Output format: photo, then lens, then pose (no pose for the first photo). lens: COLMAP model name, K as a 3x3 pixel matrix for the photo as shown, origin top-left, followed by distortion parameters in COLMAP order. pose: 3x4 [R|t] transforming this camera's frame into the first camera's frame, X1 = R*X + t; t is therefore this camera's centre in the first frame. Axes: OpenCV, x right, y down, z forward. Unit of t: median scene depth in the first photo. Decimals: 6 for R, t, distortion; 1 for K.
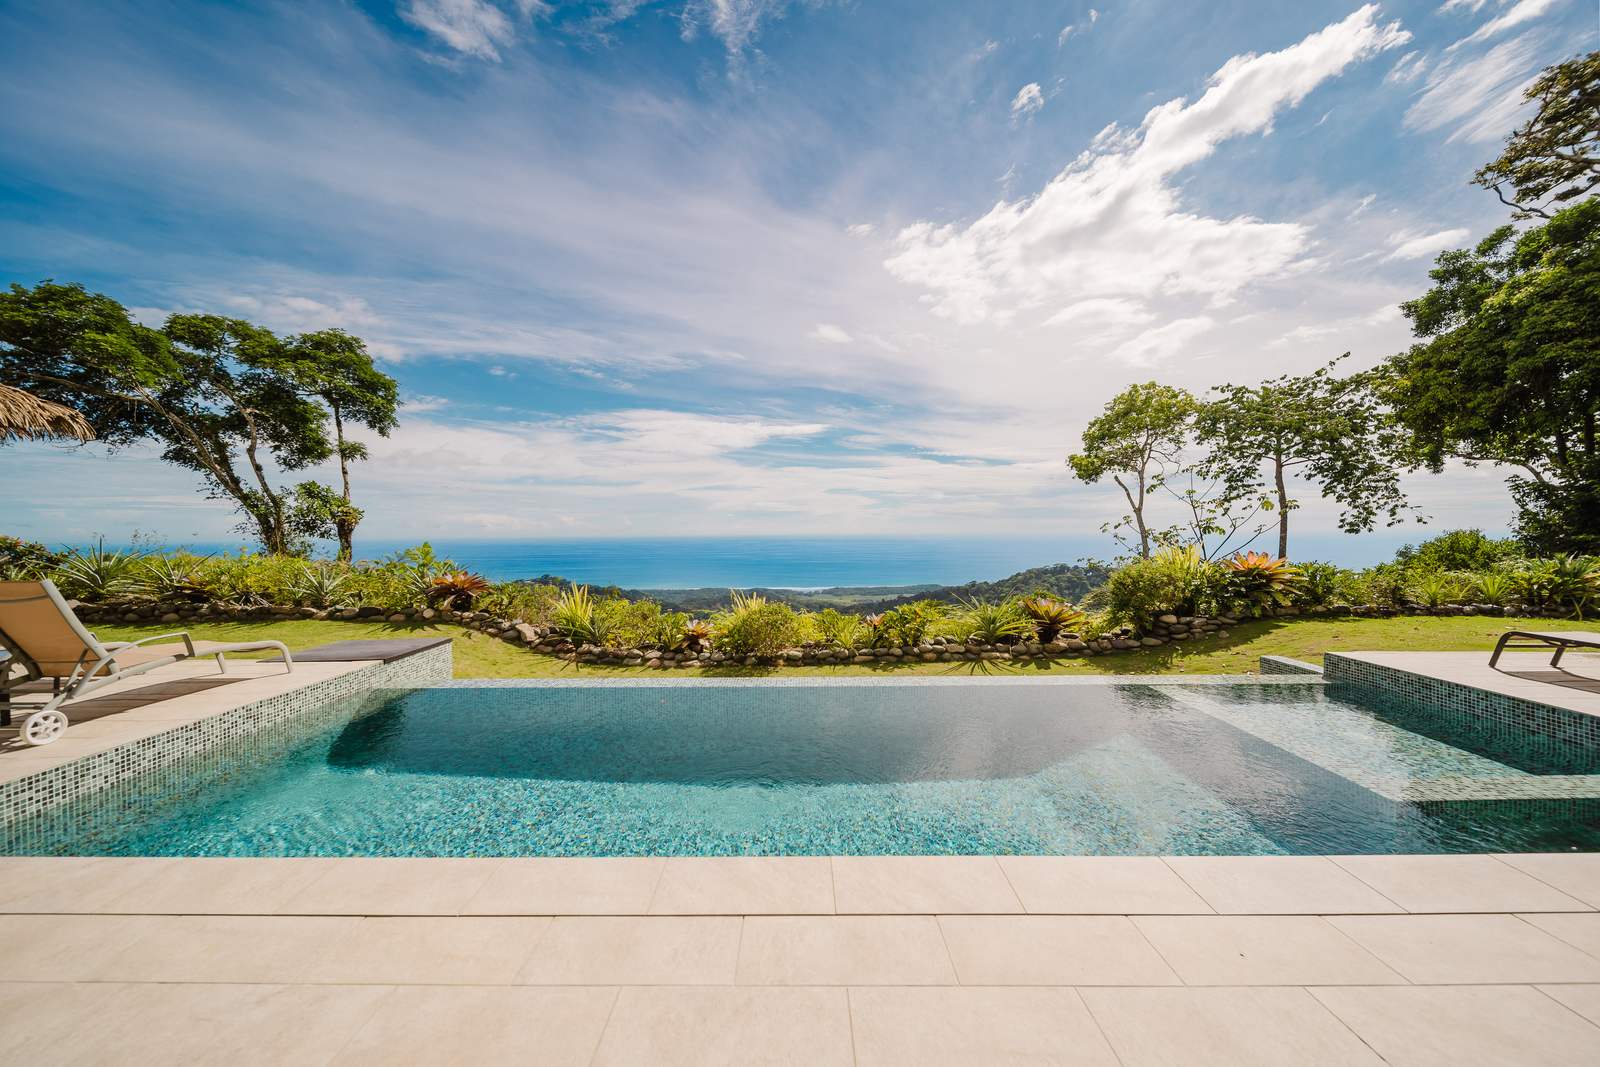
lens RADIAL K [[567.8, 0, 800.0], [0, 567.8, 533.5], [0, 0, 1]] dist [-0.001666, -0.000176]
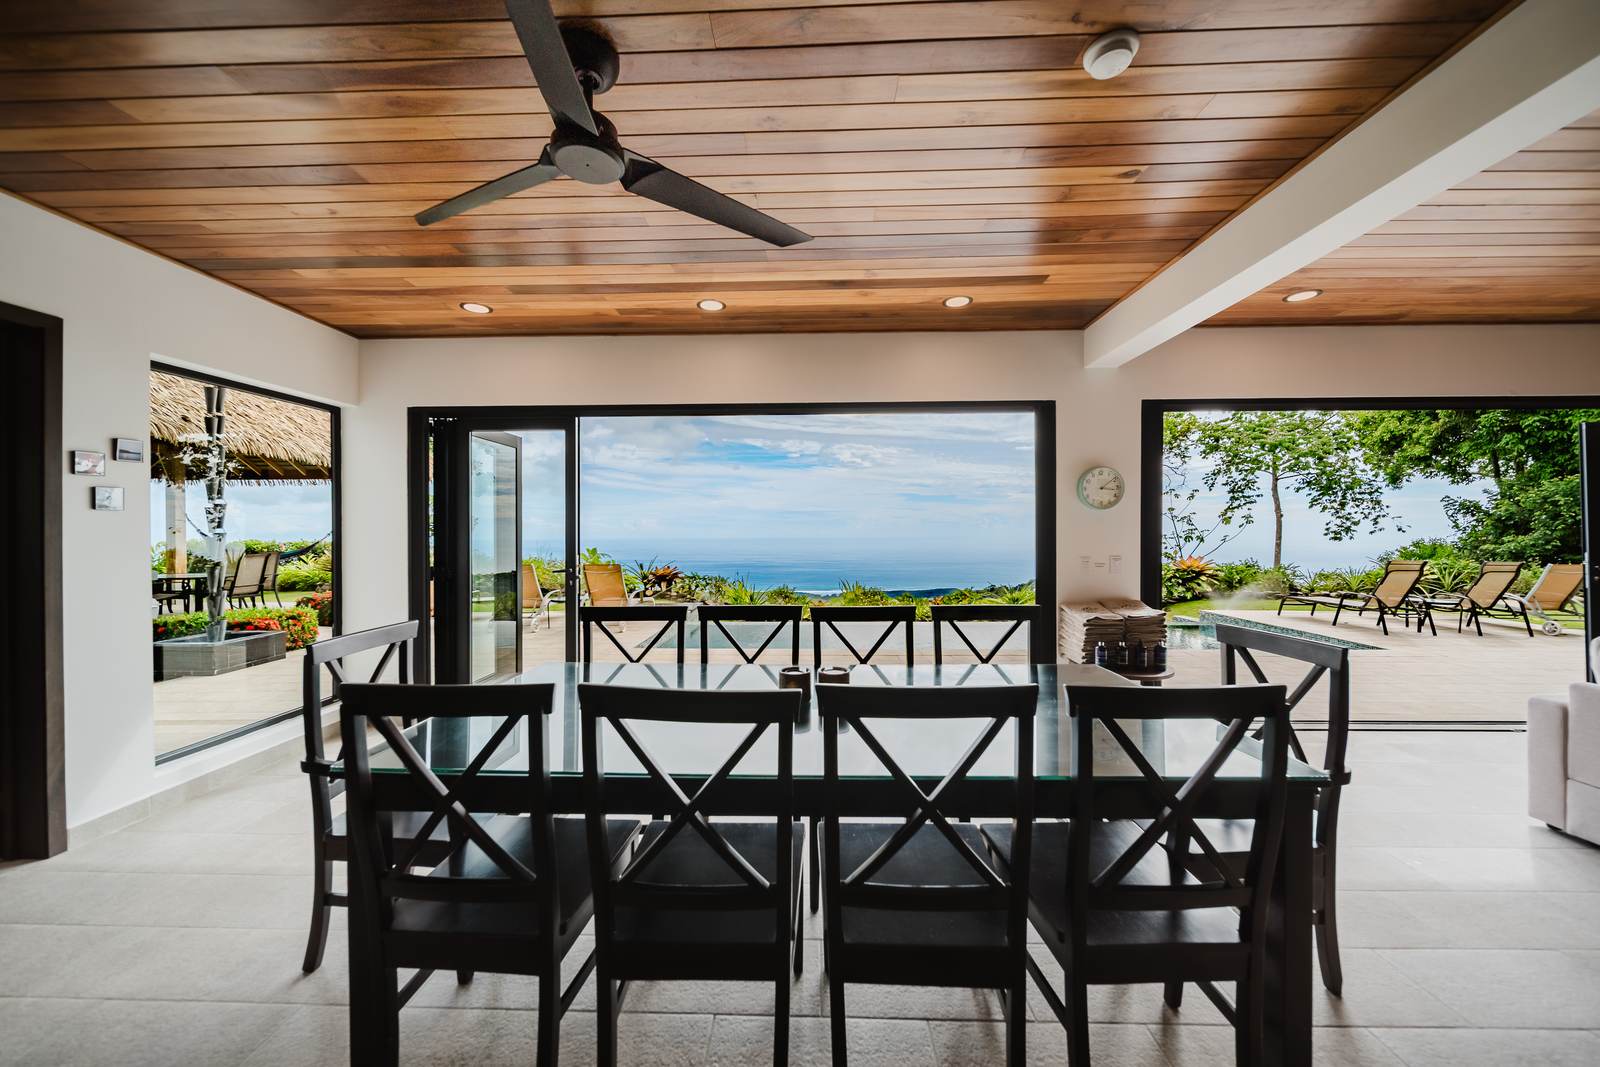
lens RADIAL K [[598.3, 0, 800.0], [0, 598.3, 533.5], [0, 0, 1]] dist [-0.000070, -0.000041]
pose [[0.999838, 0.004386, -0.017429, -0.068222], [-0.004444, 0.999985, -0.003312, -0.005586], [0.017414, 0.003388, 0.999843, -0.201174]]
